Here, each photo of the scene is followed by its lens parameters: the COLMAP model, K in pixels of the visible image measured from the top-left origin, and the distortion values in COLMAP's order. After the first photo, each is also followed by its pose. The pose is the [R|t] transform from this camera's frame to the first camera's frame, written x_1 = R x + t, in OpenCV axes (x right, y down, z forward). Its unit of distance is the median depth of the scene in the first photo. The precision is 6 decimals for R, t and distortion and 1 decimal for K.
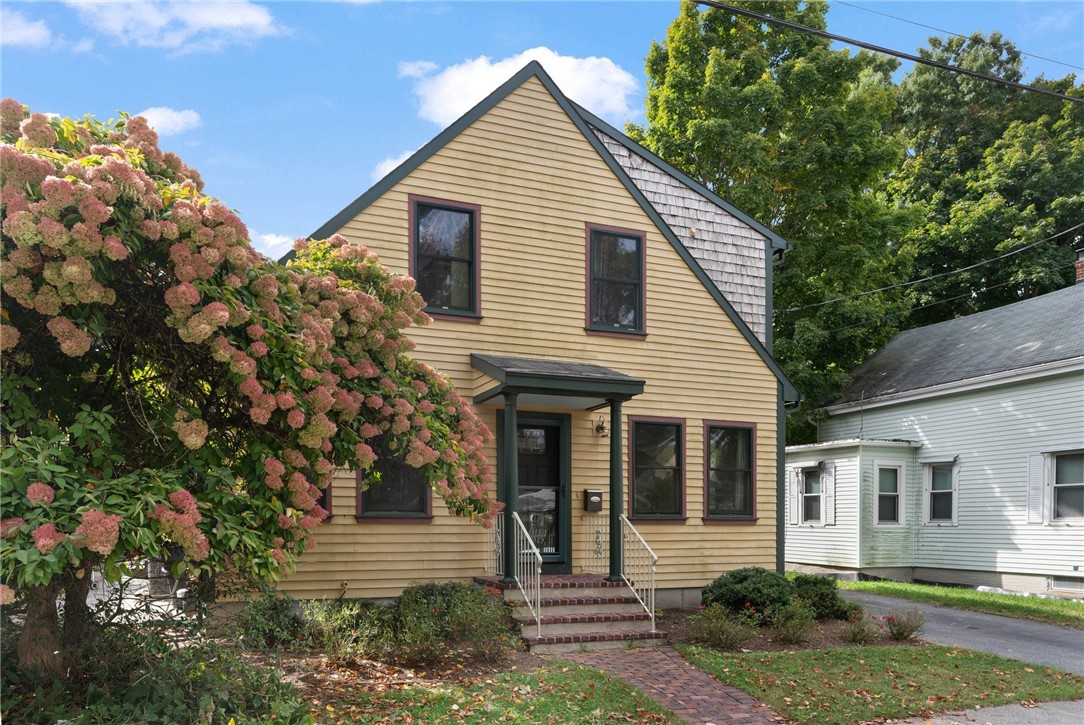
lens RADIAL K [[784.8, 0, 543.5], [0, 784.8, 388.2], [0, 0, 1]] dist [-0.000723, -0.005327]
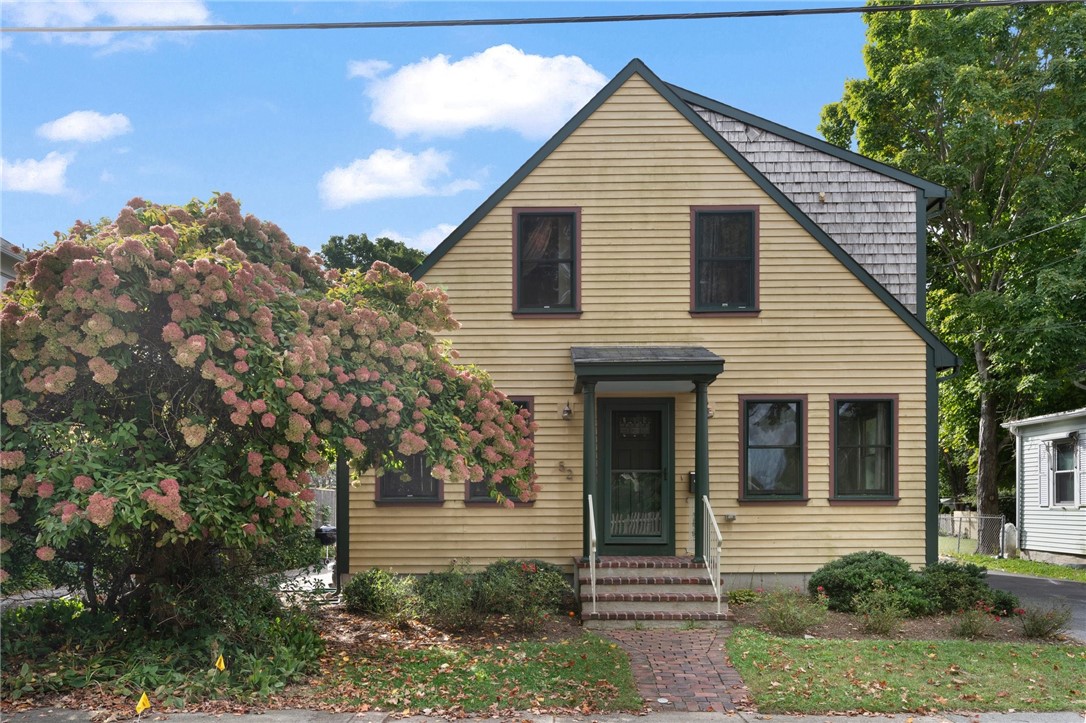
lens RADIAL K [[778.9, 0, 543.3], [0, 778.9, 361.9], [0, 0, 1]] dist [-0.004752, 0.006285]
pose [[0.921403, -0.081570, -0.379951, 0.279470], [0.073324, 0.996653, -0.036153, 0.011511], [0.381628, 0.005452, 0.924300, 0.006826]]
